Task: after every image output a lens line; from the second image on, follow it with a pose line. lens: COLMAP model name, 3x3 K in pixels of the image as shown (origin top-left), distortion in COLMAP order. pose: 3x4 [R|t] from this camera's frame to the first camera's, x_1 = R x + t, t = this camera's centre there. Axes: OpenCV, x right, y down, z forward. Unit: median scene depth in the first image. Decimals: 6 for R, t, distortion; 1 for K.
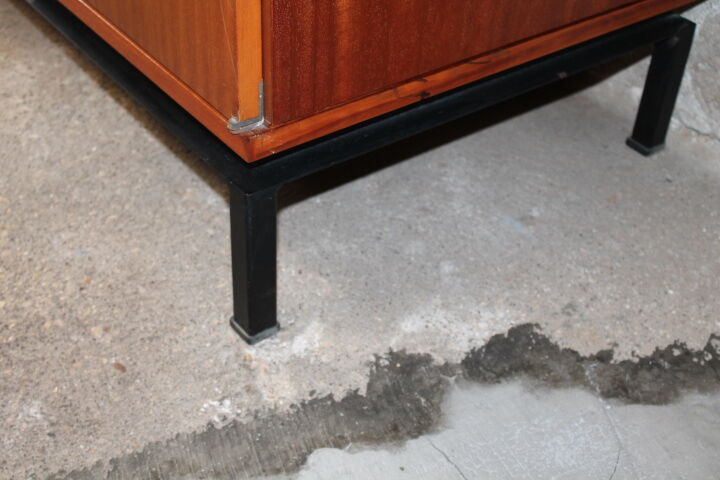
lens RADIAL K [[1057.5, 0, 360.0], [0, 1057.5, 240.0], [0, 0, 1]] dist [-0.038200, 0.075778]
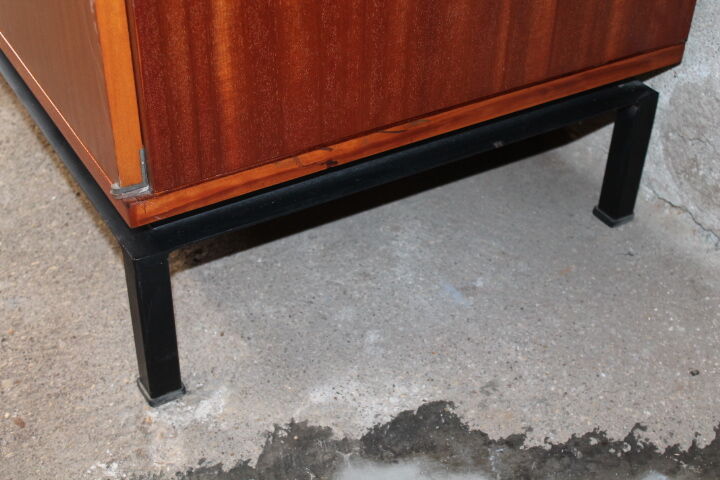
lens RADIAL K [[1057.5, 0, 360.0], [0, 1057.5, 240.0], [0, 0, 1]] dist [-0.038200, 0.075778]
pose [[0.993280, 0.042654, -0.107590, 0.181397], [-0.046001, 0.998526, -0.028821, -0.036355], [0.106202, 0.033577, 0.993777, 0.028072]]
